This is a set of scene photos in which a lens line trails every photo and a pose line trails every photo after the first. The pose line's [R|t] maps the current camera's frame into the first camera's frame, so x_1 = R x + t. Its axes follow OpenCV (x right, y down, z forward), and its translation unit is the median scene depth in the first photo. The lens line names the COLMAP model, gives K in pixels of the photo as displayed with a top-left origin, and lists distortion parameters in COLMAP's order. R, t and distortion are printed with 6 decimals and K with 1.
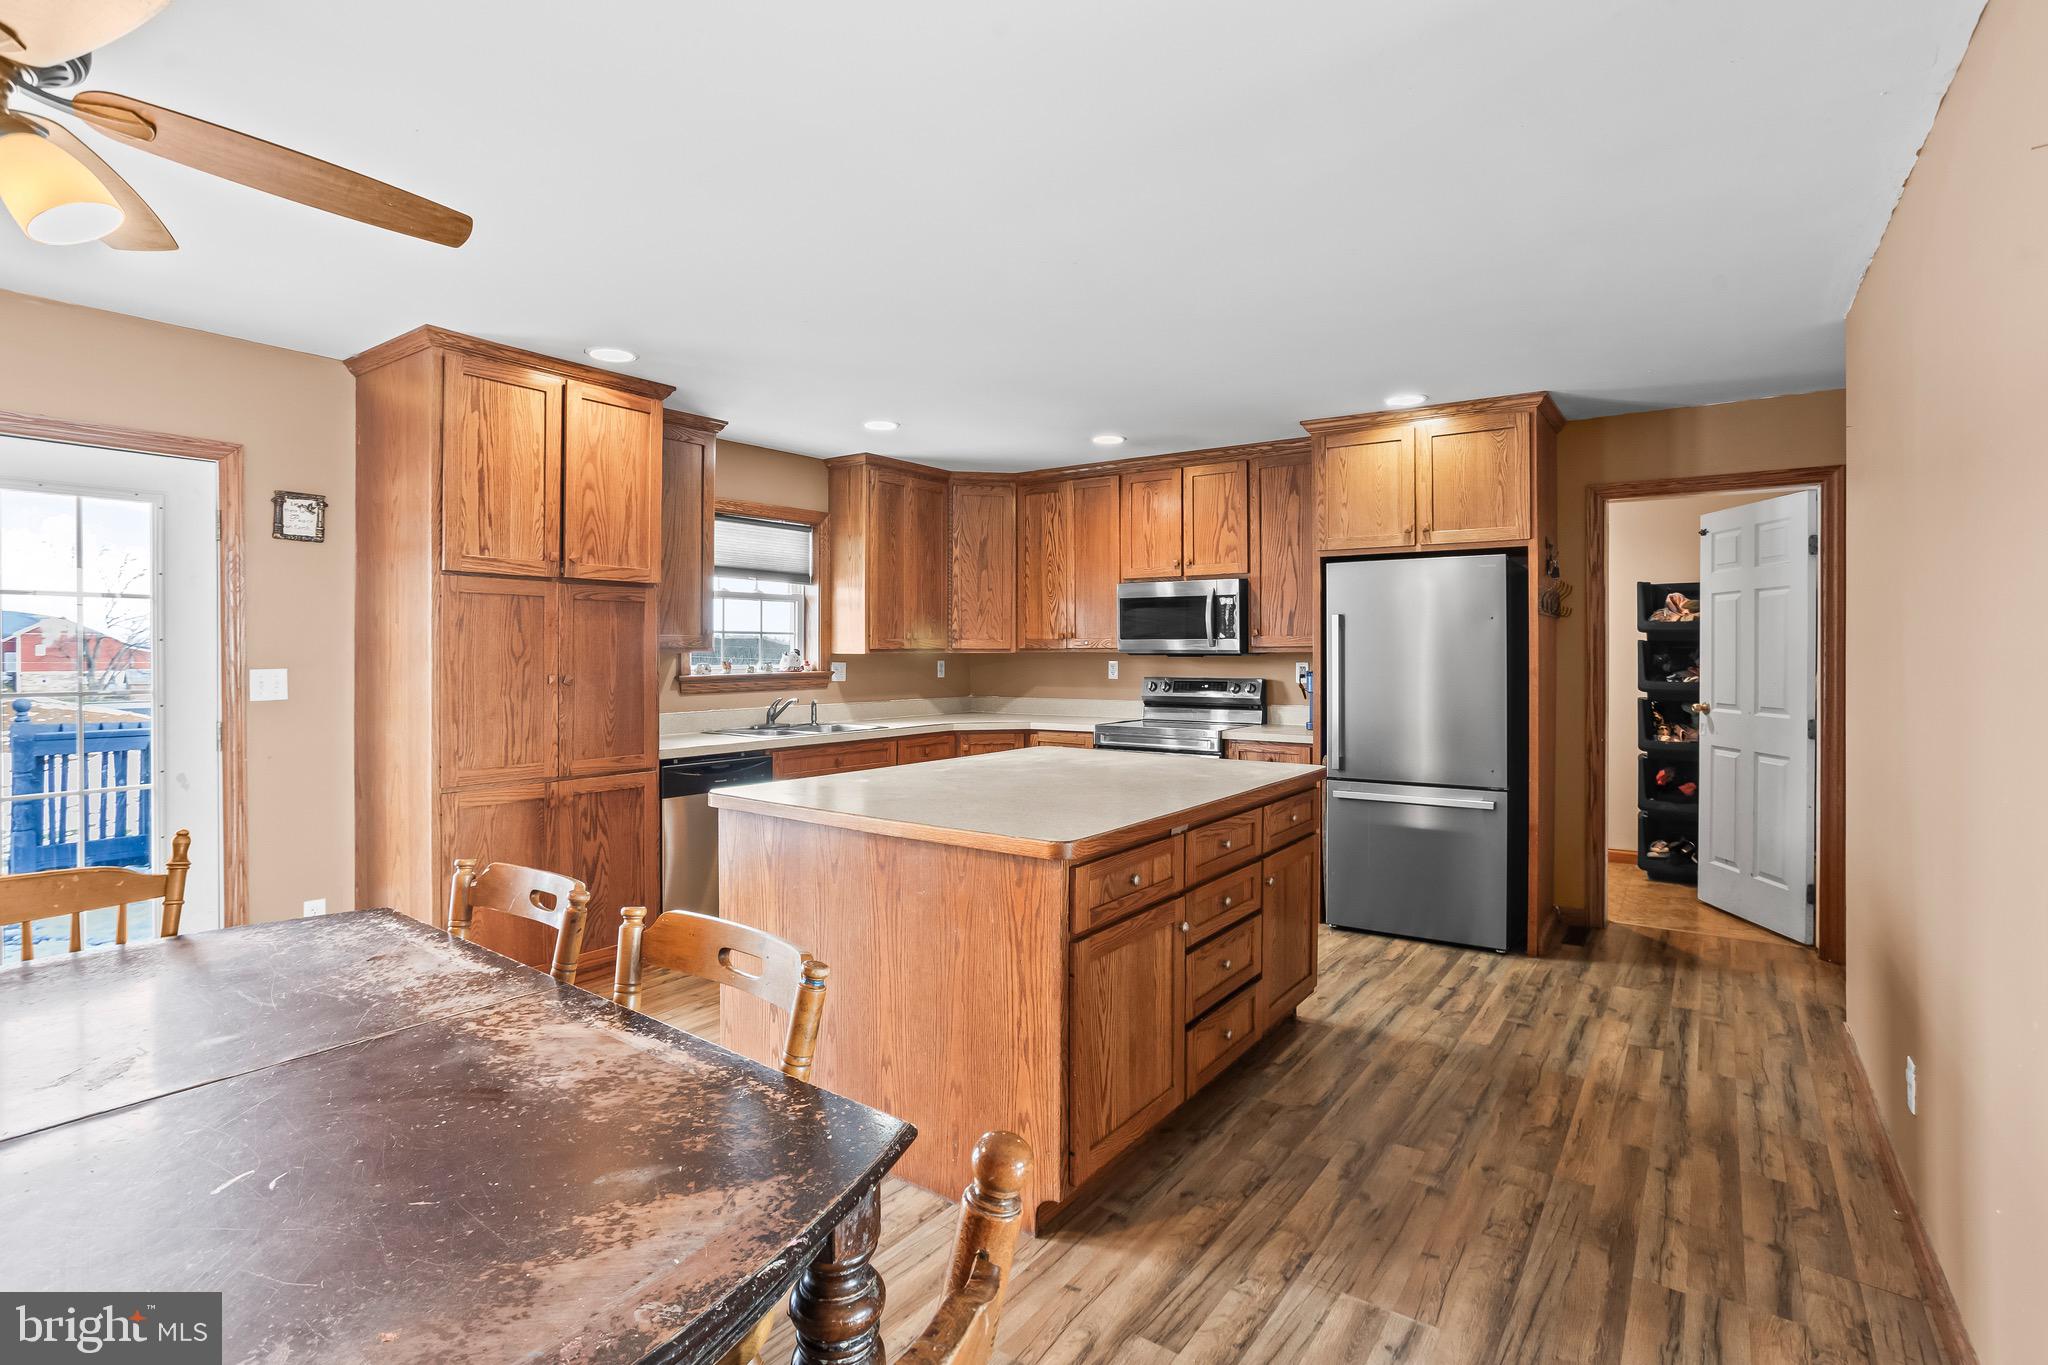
lens RADIAL K [[1012.7, 0, 1018.5], [0, 1012.7, 665.8], [0, 0, 1]] dist [-0.057394, 0.045210]
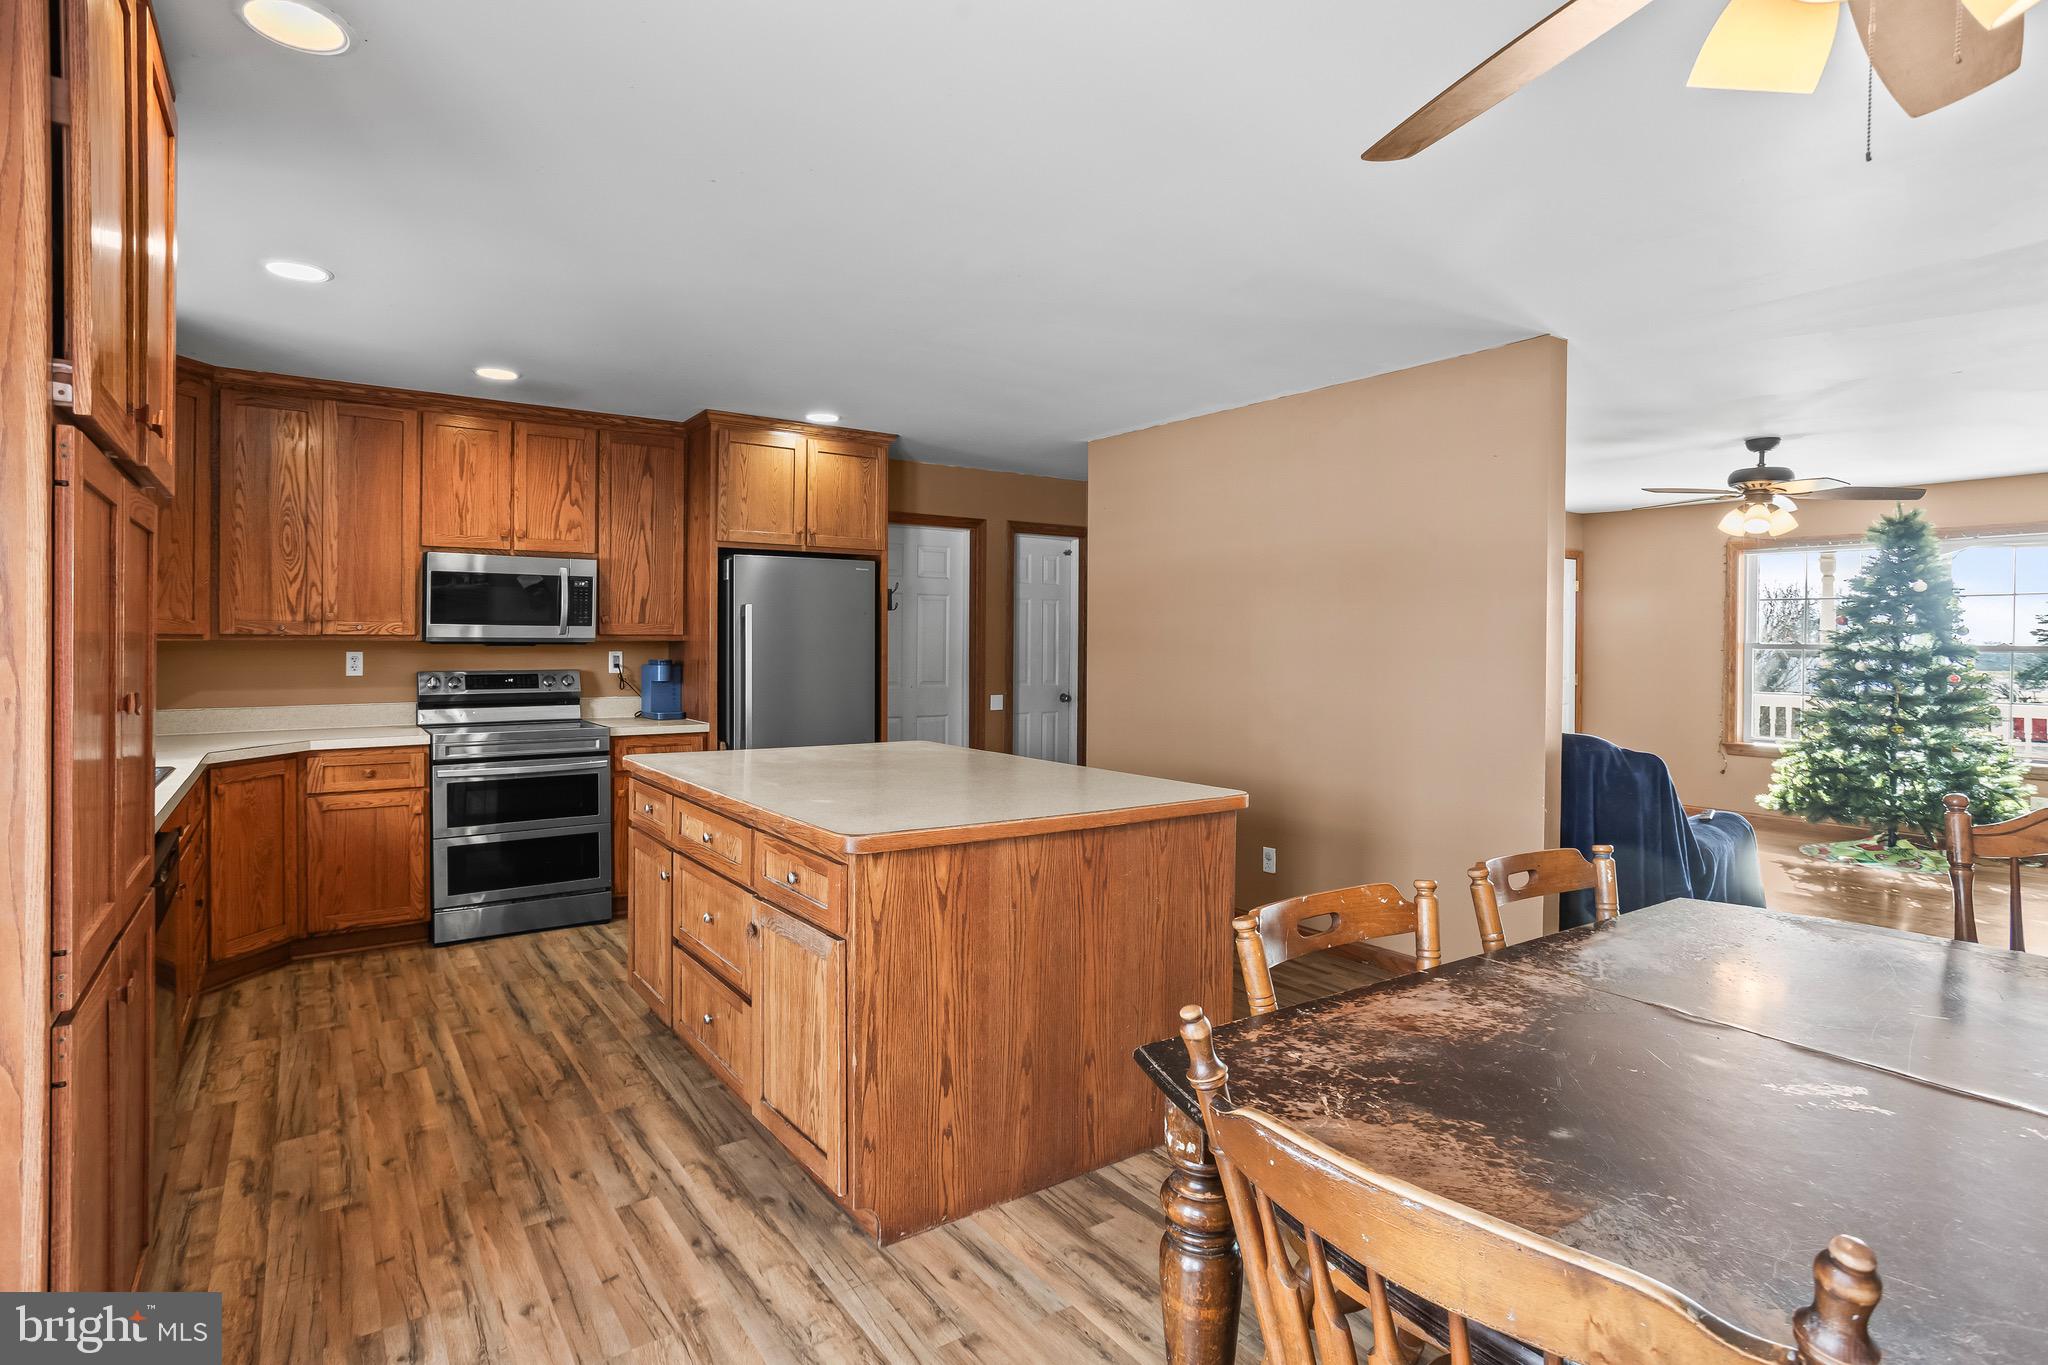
lens RADIAL K [[987.3, 0, 1051.0], [0, 987.3, 653.1], [0, 0, 1]] dist [-0.073960, 0.048698]
pose [[0.331309, -0.010100, 0.943468, -0.475733], [0.010723, 0.999918, 0.006939, -0.003964], [-0.943461, 0.007818, 0.331391, 0.329005]]
